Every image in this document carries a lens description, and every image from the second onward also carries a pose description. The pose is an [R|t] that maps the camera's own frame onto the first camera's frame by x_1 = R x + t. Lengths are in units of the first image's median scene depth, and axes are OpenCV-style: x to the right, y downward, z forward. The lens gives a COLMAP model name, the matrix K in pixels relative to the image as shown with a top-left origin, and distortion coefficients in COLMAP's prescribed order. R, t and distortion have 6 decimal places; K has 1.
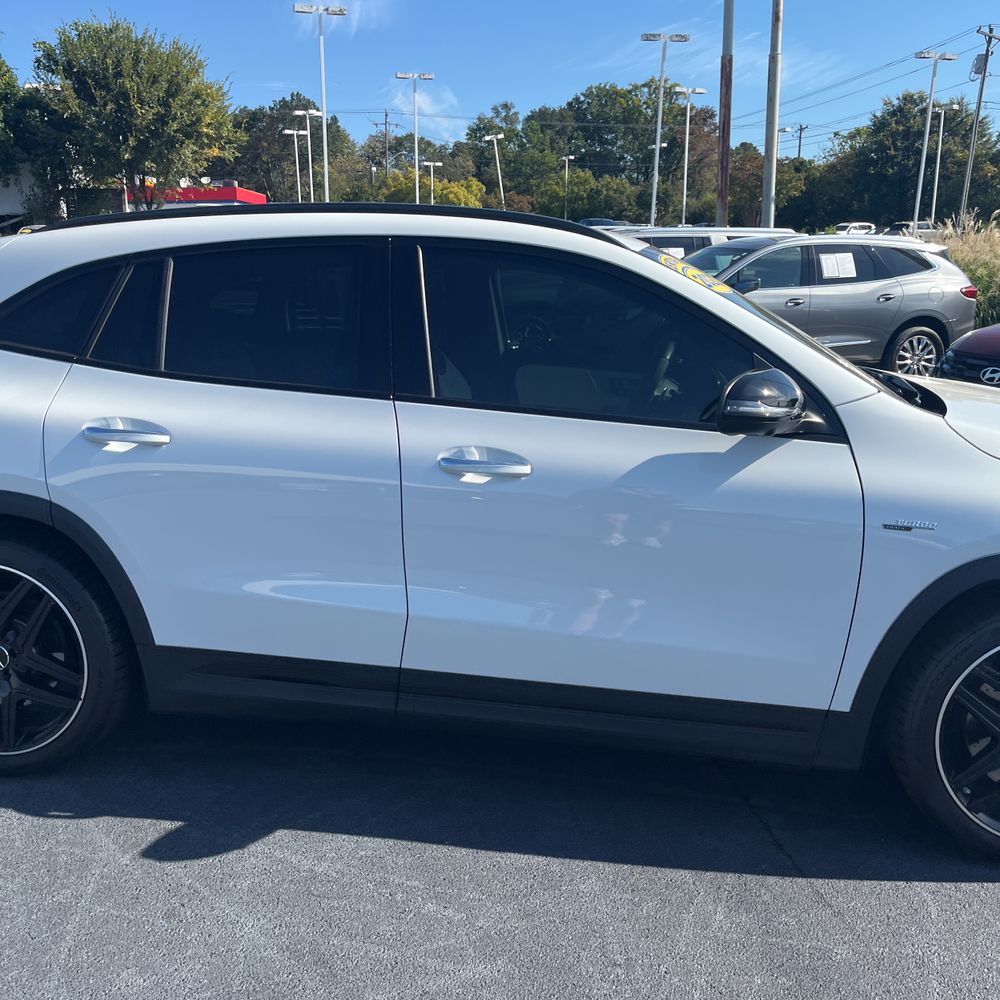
lens RADIAL K [[1004.6, 0, 497.7], [0, 1004.6, 490.8], [0, 0, 1]] dist [0.065582, -0.087546]
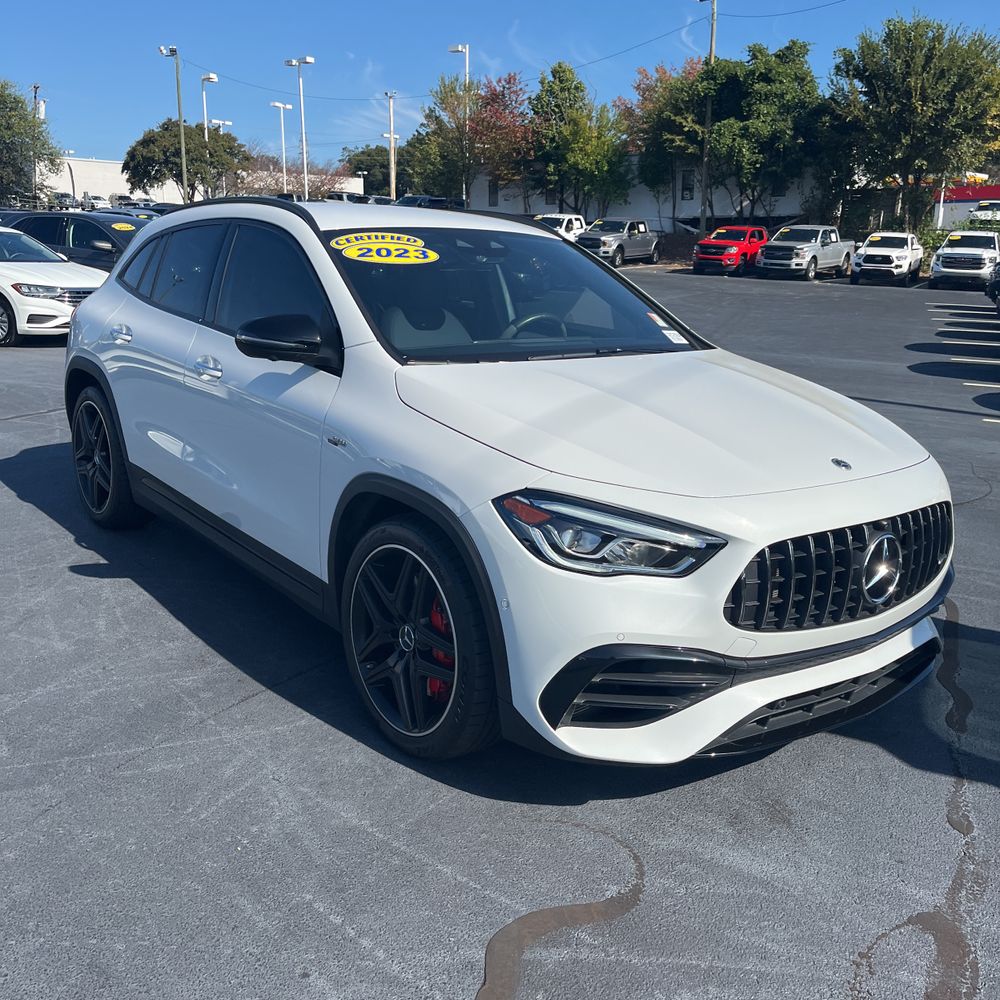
lens RADIAL K [[999.7, 0, 472.8], [0, 999.7, 499.0], [0, 0, 1]] dist [0.010058, 0.013663]
pose [[0.716375, 0.184960, -0.672753, 0.065793], [-0.177971, 0.980768, 0.080132, -0.001245], [0.674636, 0.062326, 0.735515, 0.008494]]
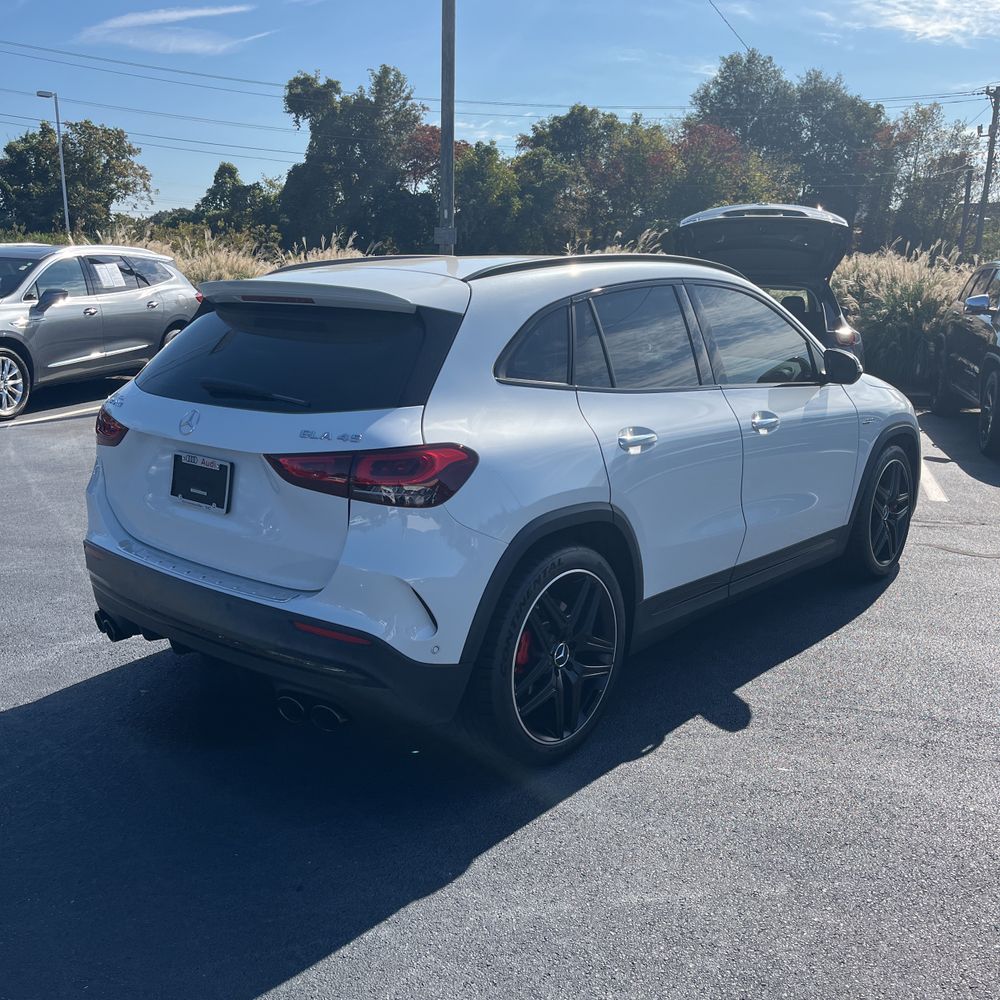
lens RADIAL K [[995.6, 0, 491.3], [0, 995.6, 503.0], [0, 0, 1]] dist [0.038398, -0.014097]
pose [[0.563594, -0.197548, 0.802083, -0.077195], [0.186127, 0.976383, 0.109692, -0.007659], [-0.804810, 0.087467, 0.587053, 0.021635]]
